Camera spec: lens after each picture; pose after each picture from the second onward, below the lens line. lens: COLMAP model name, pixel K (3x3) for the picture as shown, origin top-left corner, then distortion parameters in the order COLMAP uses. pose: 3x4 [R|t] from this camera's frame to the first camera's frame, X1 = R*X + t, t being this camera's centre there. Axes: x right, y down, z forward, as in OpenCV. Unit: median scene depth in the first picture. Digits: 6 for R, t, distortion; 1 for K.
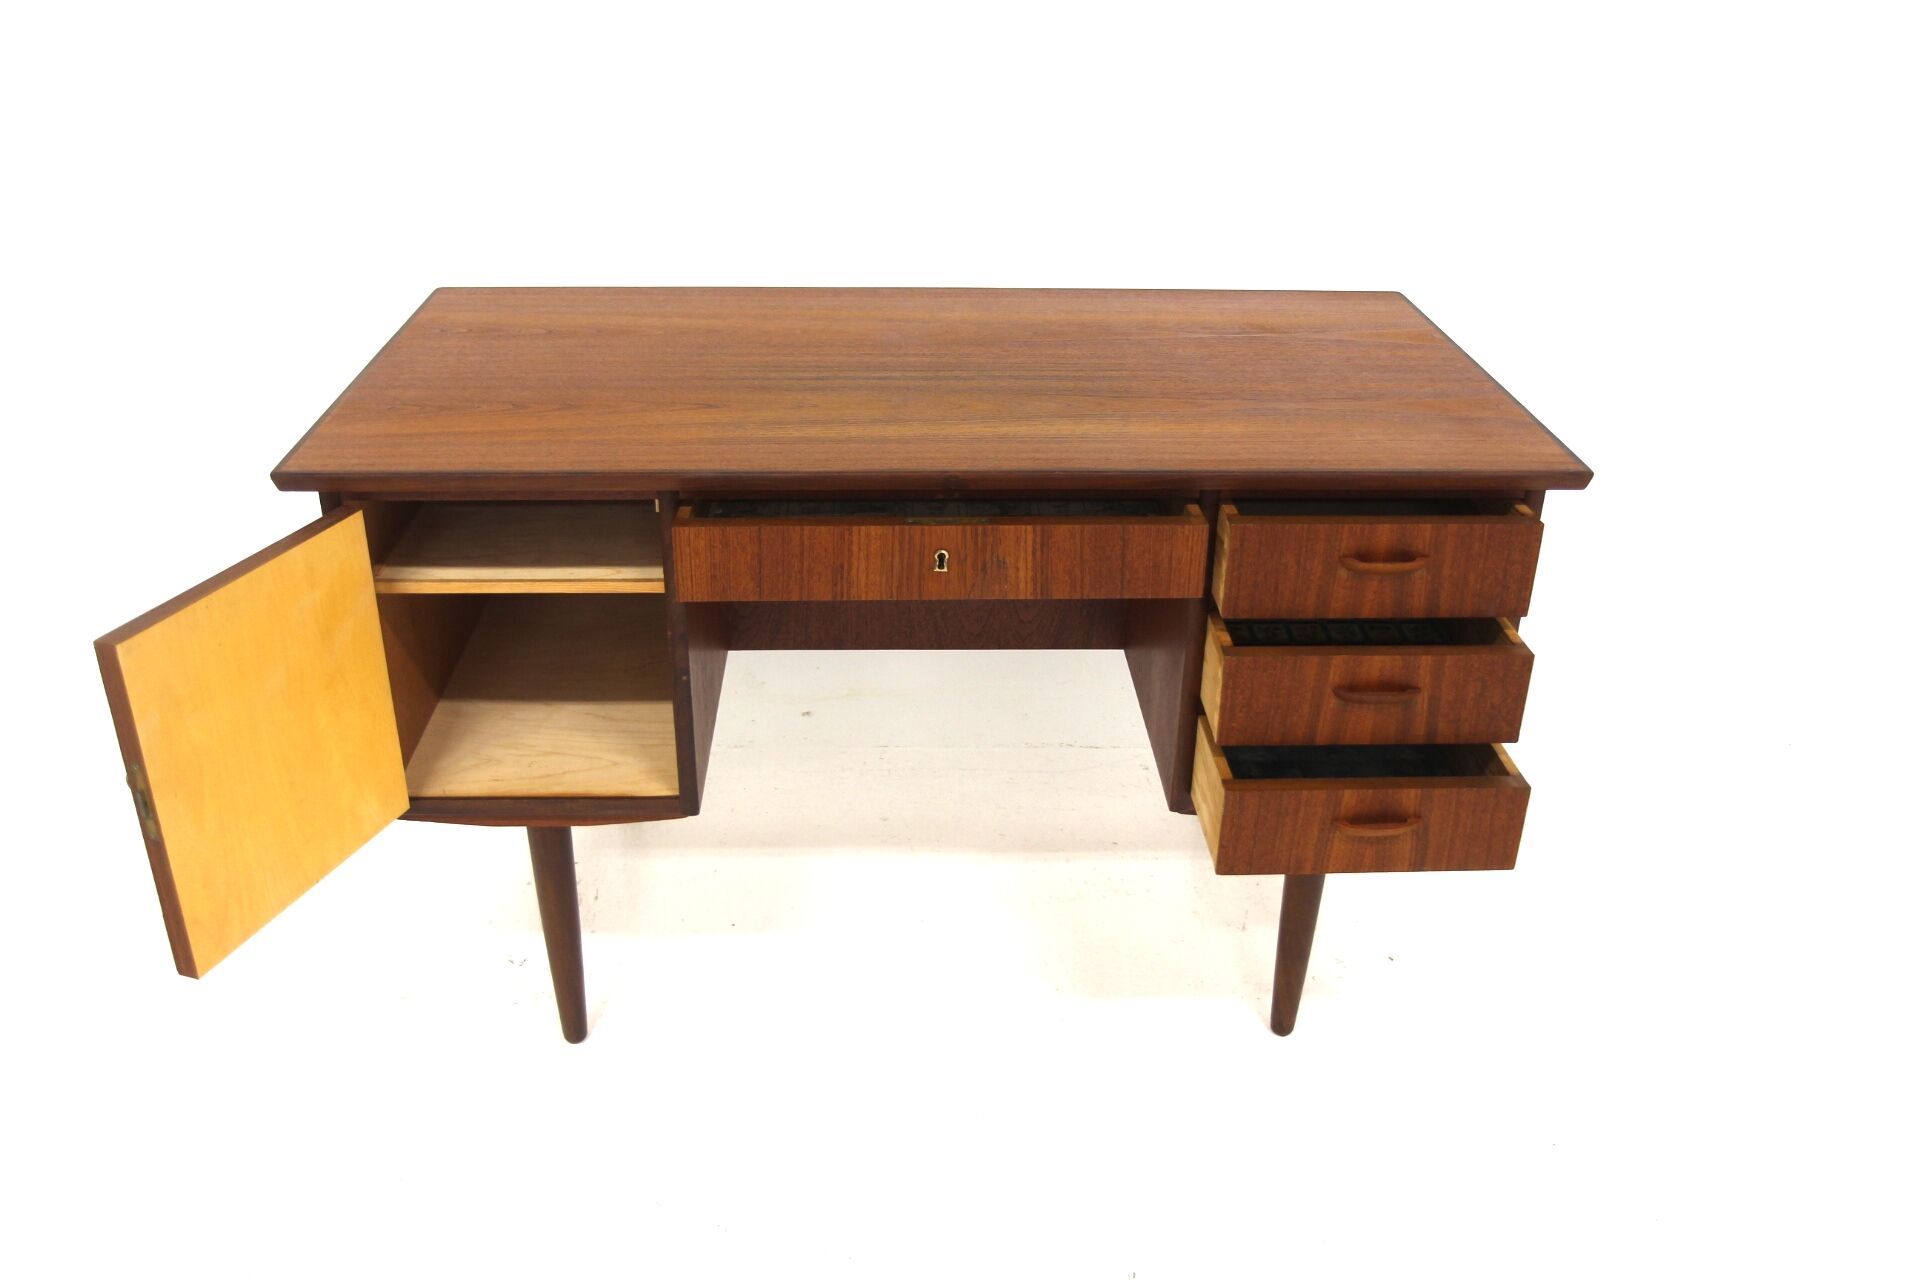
lens RADIAL K [[1660.9, 0, 960.0], [0, 1660.9, 640.0], [0, 0, 1]] dist [-0.041182, 0.000026]
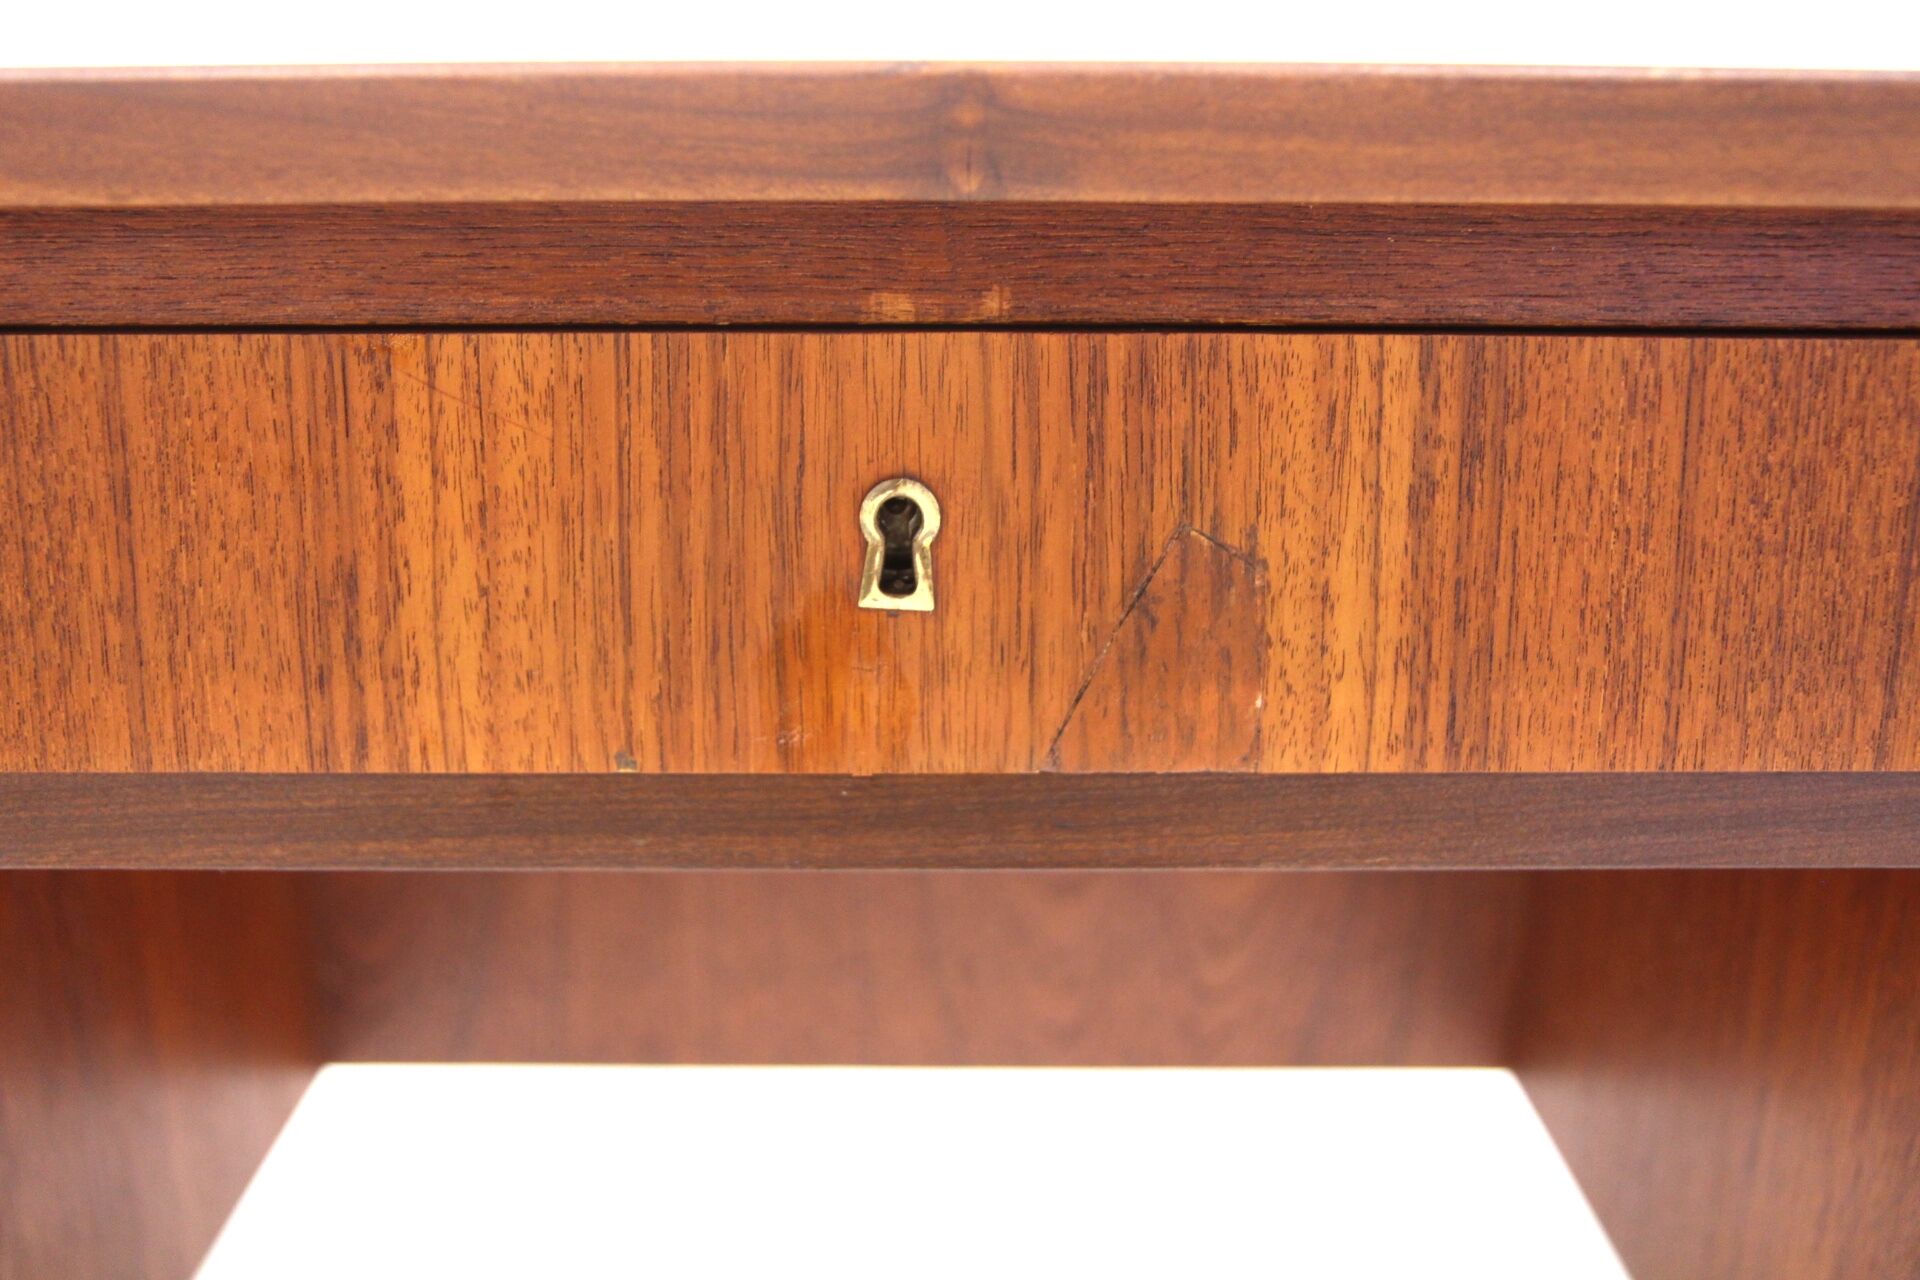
lens RADIAL K [[2464.7, 0, 960.0], [0, 2464.7, 640.0], [0, 0, 1]] dist [-0.015001, -0.032062]
pose [[0.999596, 0.003752, -0.028169, 0.002819], [-0.008357, 0.986226, -0.165193, 0.006021], [0.027161, 0.165362, 0.985859, 0.740469]]
